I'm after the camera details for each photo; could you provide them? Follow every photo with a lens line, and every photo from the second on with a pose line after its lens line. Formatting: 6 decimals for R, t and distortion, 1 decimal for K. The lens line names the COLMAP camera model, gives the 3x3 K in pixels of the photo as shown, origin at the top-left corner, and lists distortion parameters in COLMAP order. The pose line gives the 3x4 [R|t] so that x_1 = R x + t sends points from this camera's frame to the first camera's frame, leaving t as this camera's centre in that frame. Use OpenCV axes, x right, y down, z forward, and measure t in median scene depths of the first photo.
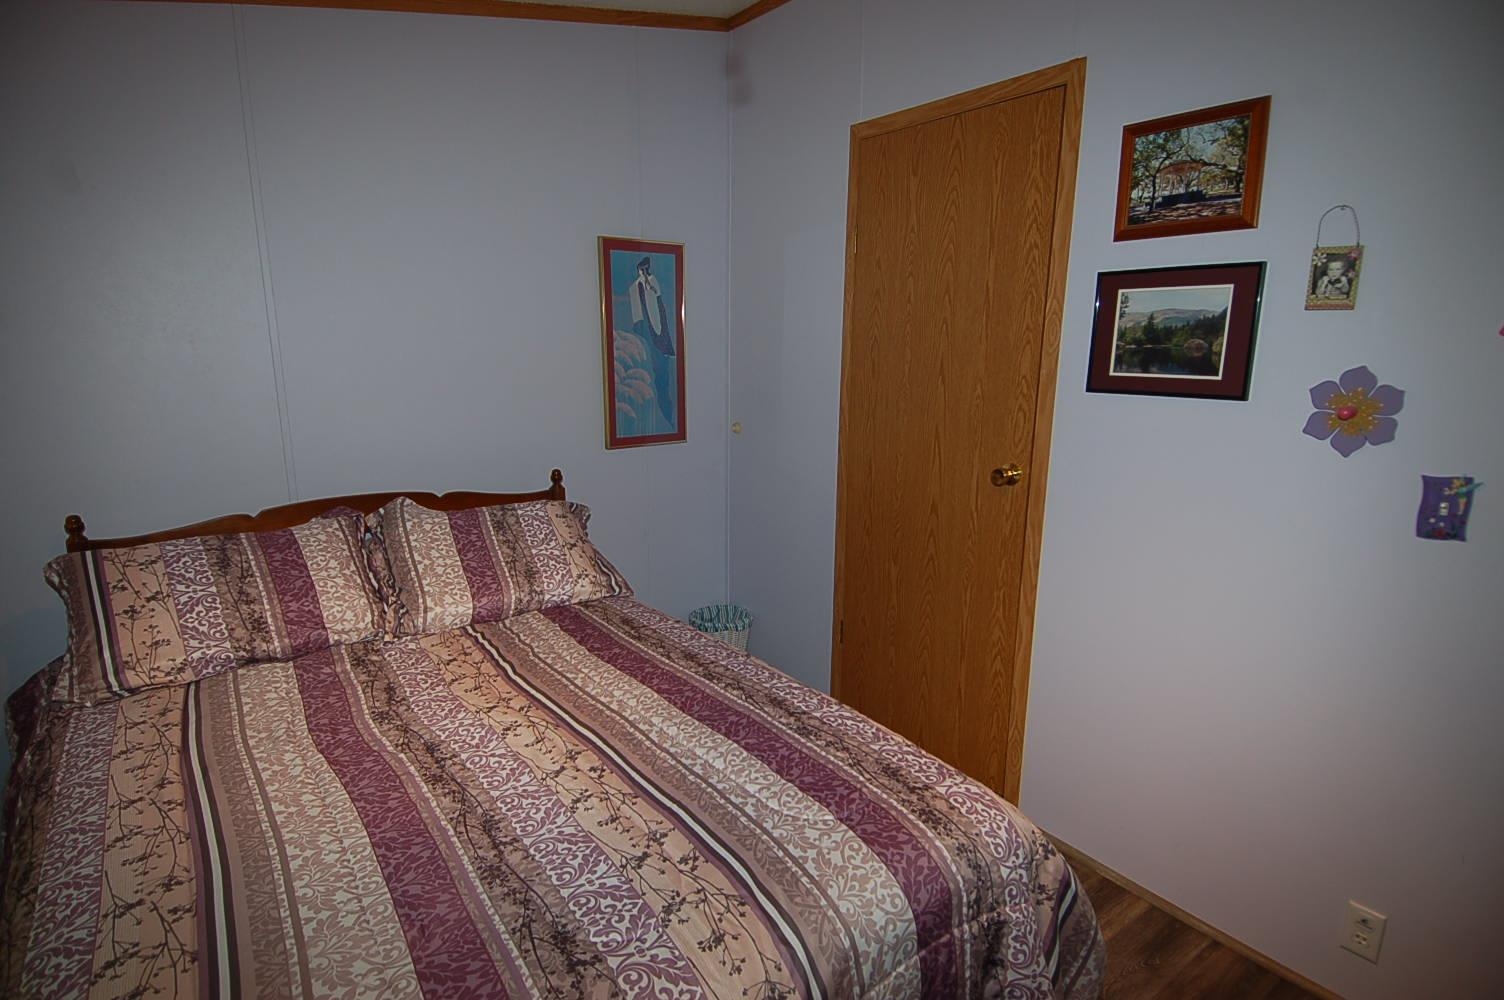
lens RADIAL K [[775.6, 0, 738.4], [0, 775.6, 504.9], [0, 0, 1]] dist [0.051889, -0.058212]
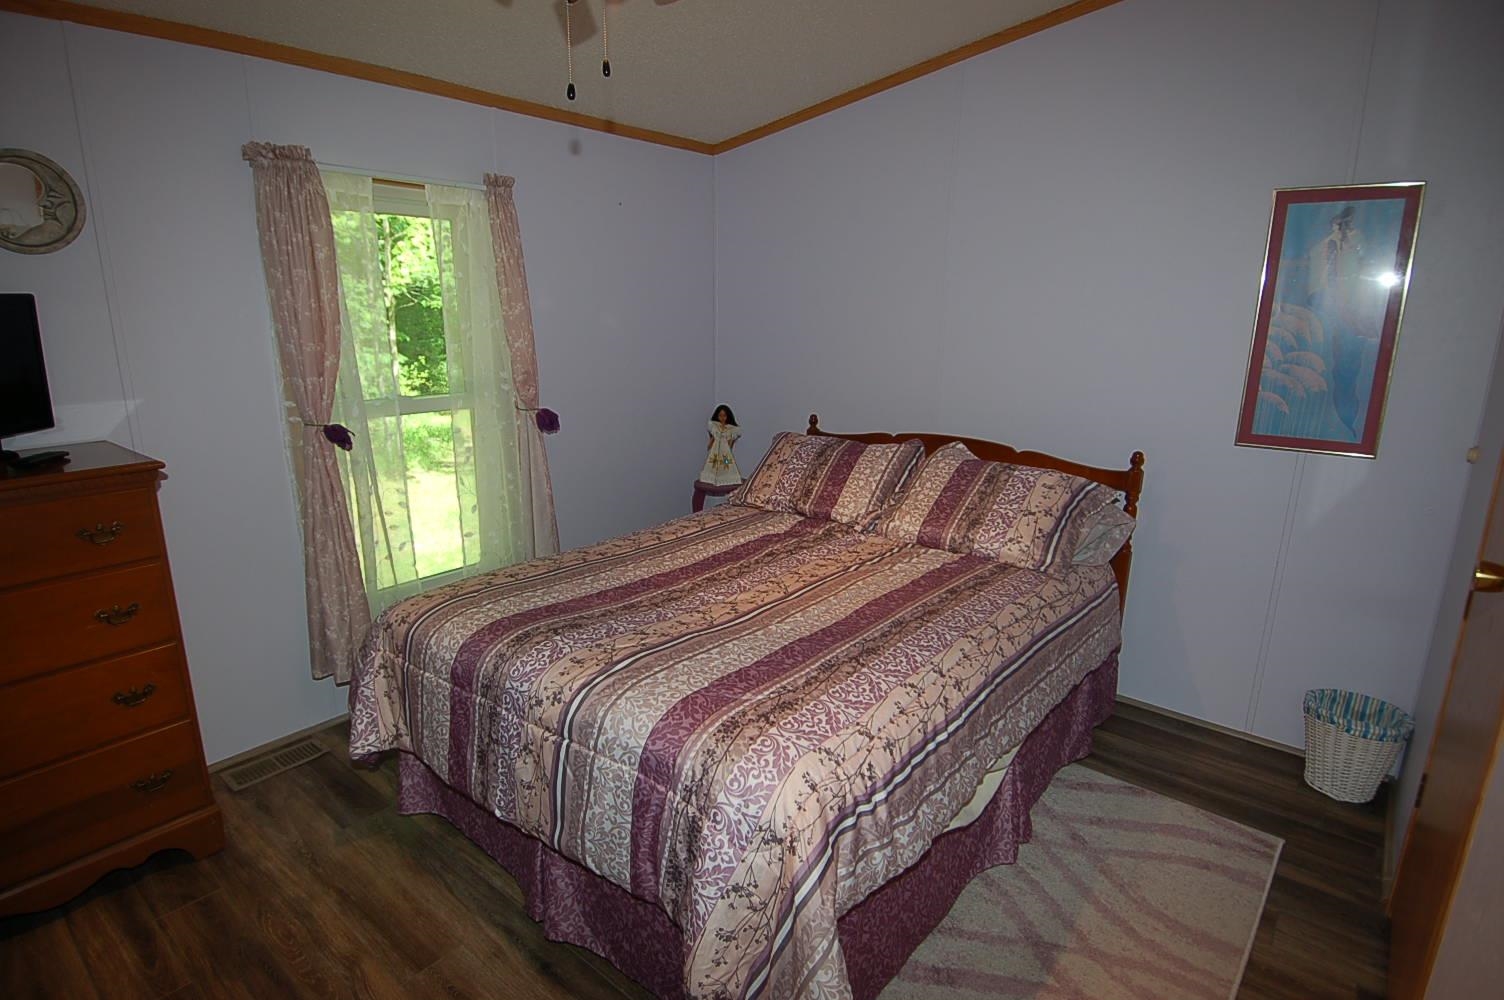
lens RADIAL K [[775.6, 0, 738.4], [0, 775.6, 504.9], [0, 0, 1]] dist [0.051889, -0.058212]
pose [[0.233559, 0.237795, -0.942817, 0.772144], [-0.211048, 0.958916, 0.189574, -0.084318], [0.949162, 0.154703, 0.274149, 0.396042]]
